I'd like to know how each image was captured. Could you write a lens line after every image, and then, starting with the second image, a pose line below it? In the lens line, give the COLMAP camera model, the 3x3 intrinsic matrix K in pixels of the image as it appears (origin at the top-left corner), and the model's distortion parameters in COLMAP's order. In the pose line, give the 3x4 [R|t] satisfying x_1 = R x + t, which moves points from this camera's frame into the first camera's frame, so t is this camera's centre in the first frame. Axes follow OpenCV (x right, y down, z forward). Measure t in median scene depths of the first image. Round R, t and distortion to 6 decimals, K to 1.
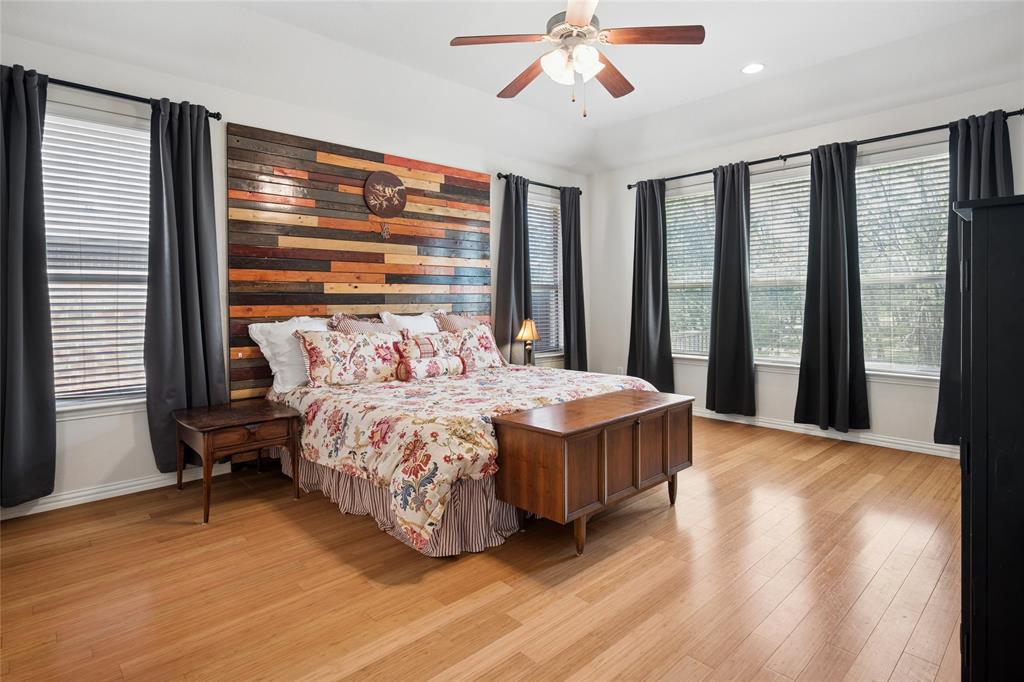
lens RADIAL K [[530.1, 0, 507.2], [0, 530.1, 306.8], [0, 0, 1]] dist [-0.003429, -0.000471]
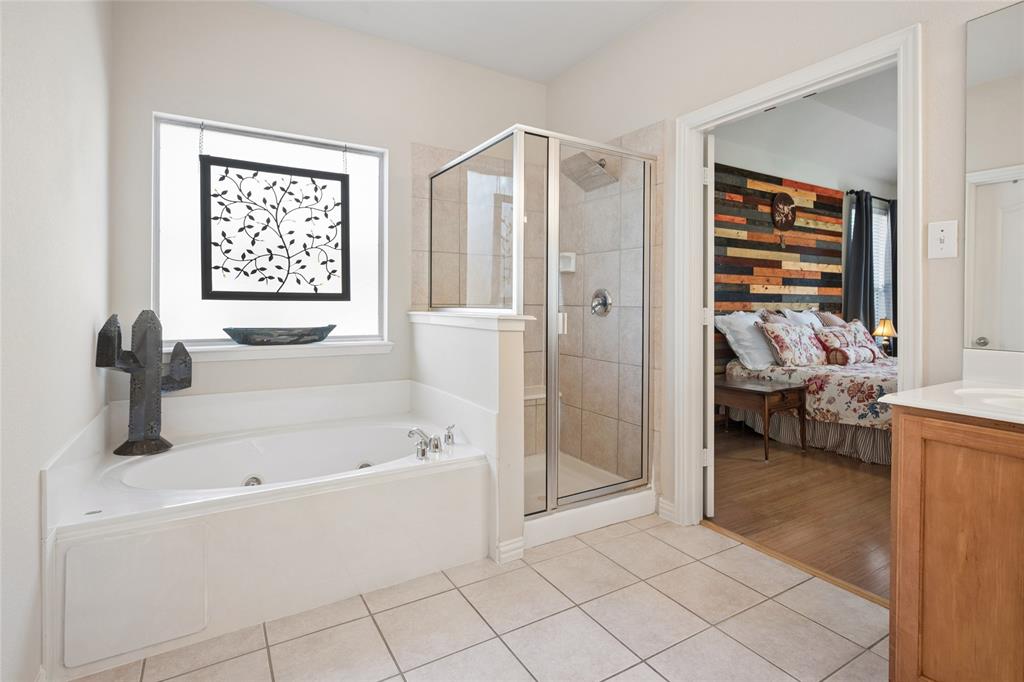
lens RADIAL K [[507.8, 0, 517.6], [0, 507.8, 305.7], [0, 0, 1]] dist [0.001906, -0.000034]
pose [[0.980138, 0.023495, -0.196919, -0.596097], [-0.022683, 0.999722, 0.006382, 0.008810], [0.197015, -0.001788, 0.980399, -0.260841]]
